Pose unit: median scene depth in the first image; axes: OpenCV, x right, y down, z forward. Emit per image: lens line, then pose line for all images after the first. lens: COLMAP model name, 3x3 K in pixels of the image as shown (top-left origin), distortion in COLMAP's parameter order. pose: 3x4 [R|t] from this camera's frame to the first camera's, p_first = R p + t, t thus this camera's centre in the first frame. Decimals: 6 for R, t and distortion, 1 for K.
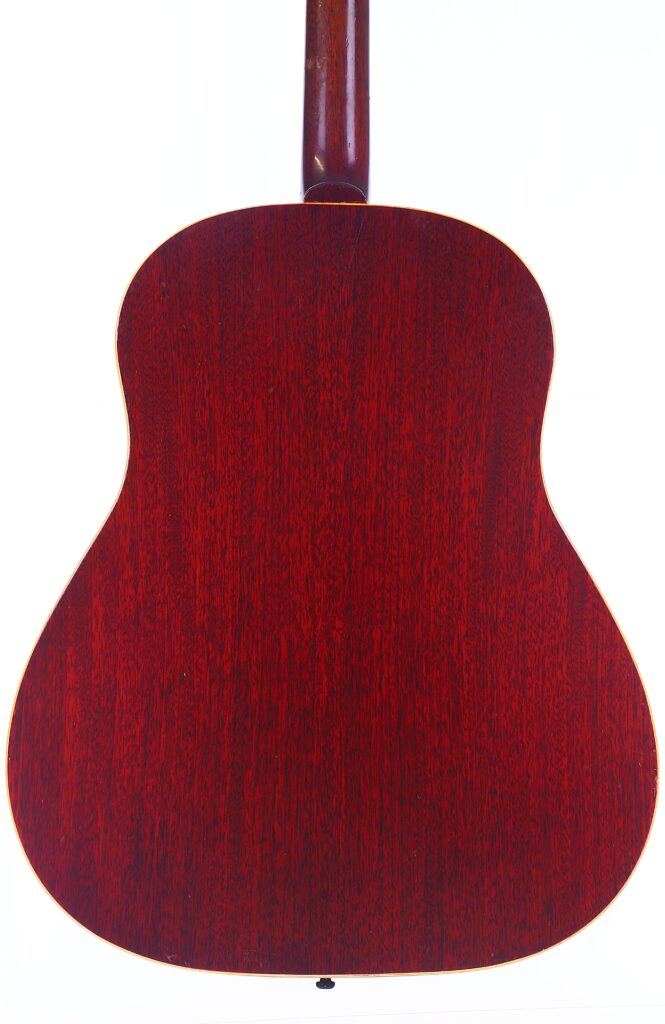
lens RADIAL K [[1646.2, 0, 347.9], [0, 1646.2, 493.7], [0, 0, 1]] dist [0.209260, 0.000000]
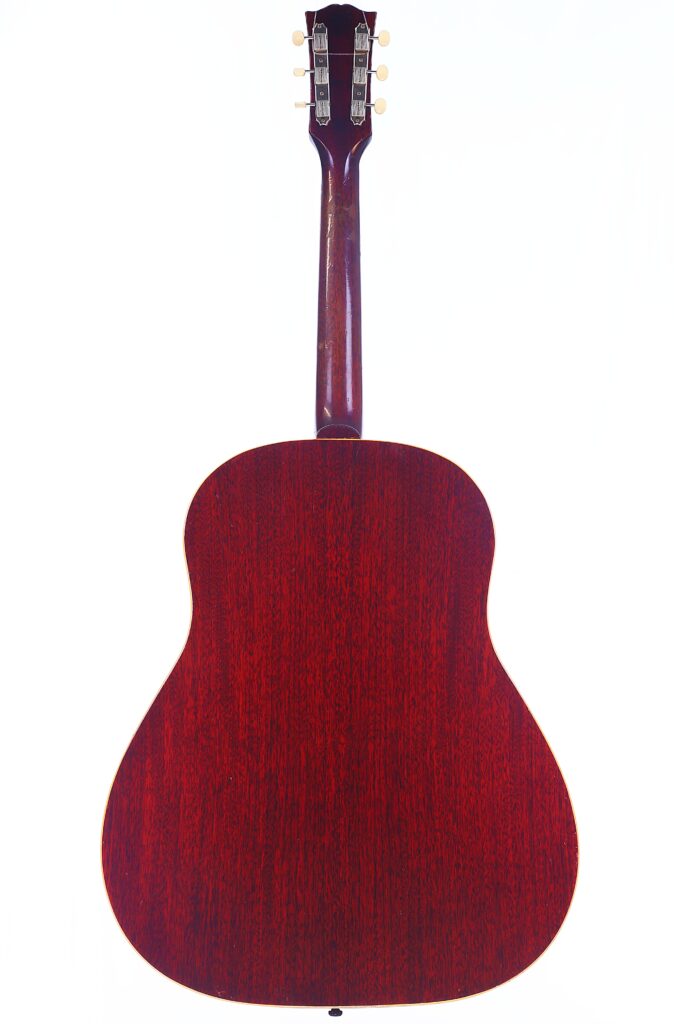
lens RADIAL K [[1704.7, 0, 308.0], [0, 1704.7, 522.7], [0, 0, 1]] dist [0.152913, 0.000000]
pose [[0.999783, -0.007093, -0.019562, -0.005628], [0.004599, 0.992185, -0.124692, 0.077383], [0.020293, 0.124575, 0.992003, -0.438055]]
